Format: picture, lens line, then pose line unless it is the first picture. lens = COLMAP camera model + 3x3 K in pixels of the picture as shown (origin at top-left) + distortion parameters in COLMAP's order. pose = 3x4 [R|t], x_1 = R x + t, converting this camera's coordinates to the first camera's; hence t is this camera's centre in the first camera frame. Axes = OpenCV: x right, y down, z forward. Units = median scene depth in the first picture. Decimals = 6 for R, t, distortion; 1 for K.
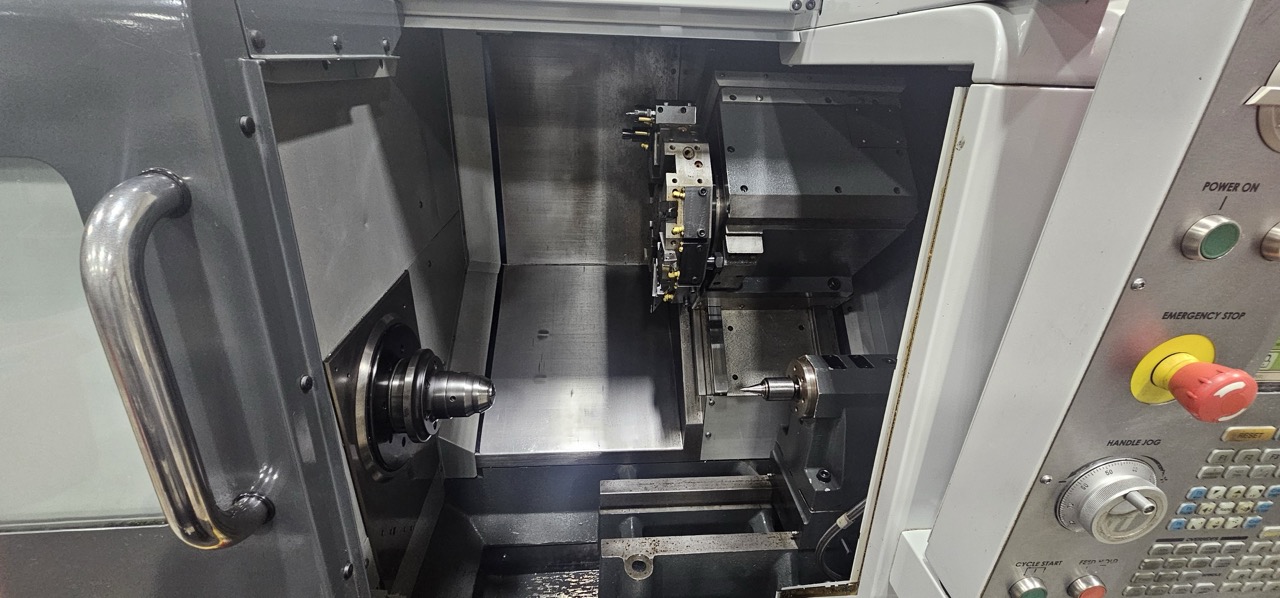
lens RADIAL K [[528.3, 0, 644.5], [0, 528.3, 304.1], [0, 0, 1]] dist [0.000264, -0.000304]
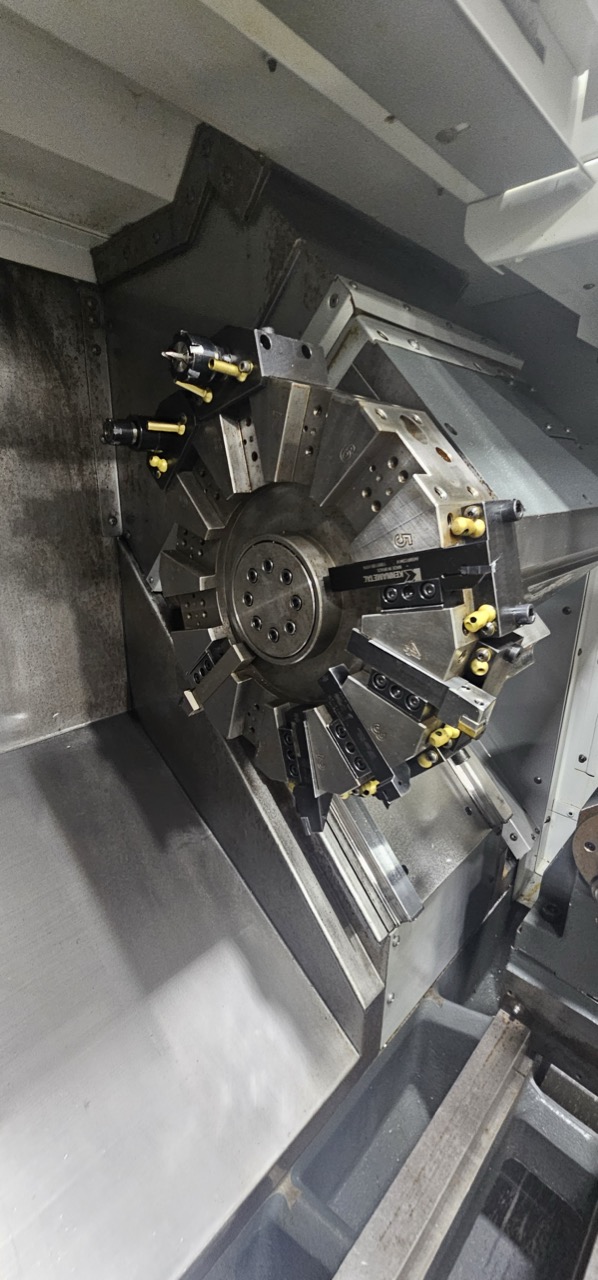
lens RADIAL K [[528.3, 0, 294.6], [0, 528.3, 635.5], [0, 0, 1]] dist [0.000264, -0.000304]
pose [[0.757720, -0.222036, 0.613645, -0.233003], [0.289752, 0.957033, -0.011496, -0.144301], [-0.584726, 0.186516, 0.789498, 0.694782]]
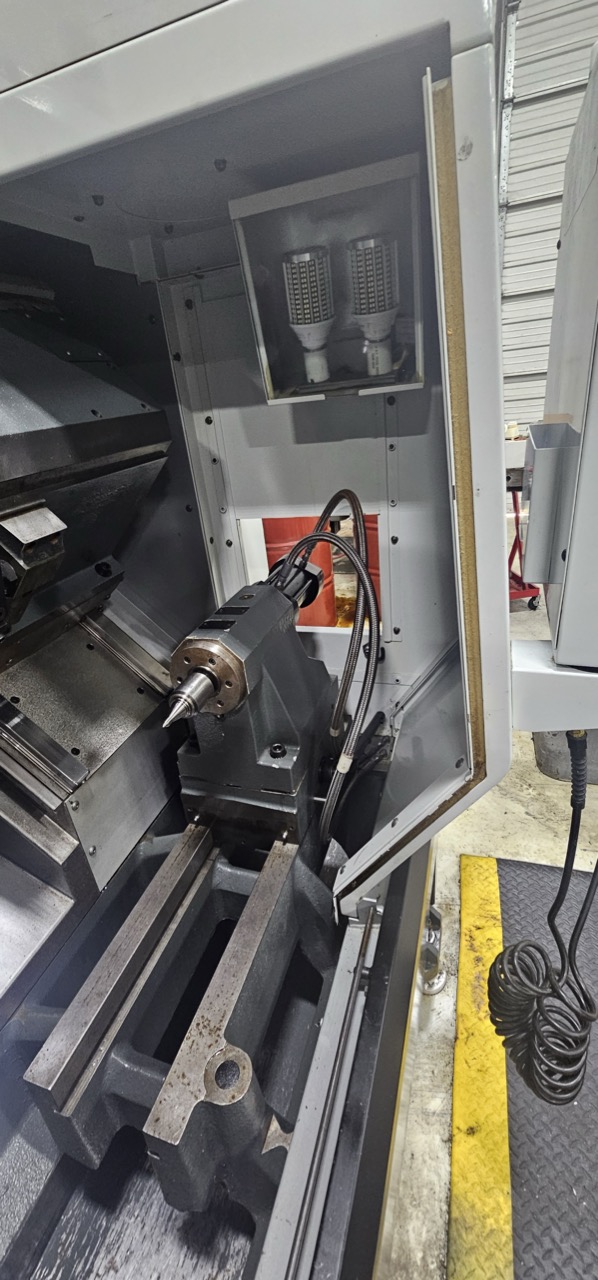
lens RADIAL K [[528.3, 0, 291.0], [0, 528.3, 634.8], [0, 0, 1]] dist [0.000264, -0.000304]
pose [[0.399600, -0.470538, 0.786711, -0.199570], [0.493396, 0.833693, 0.248025, -0.015412], [-0.772581, 0.289049, 0.565305, 0.449252]]
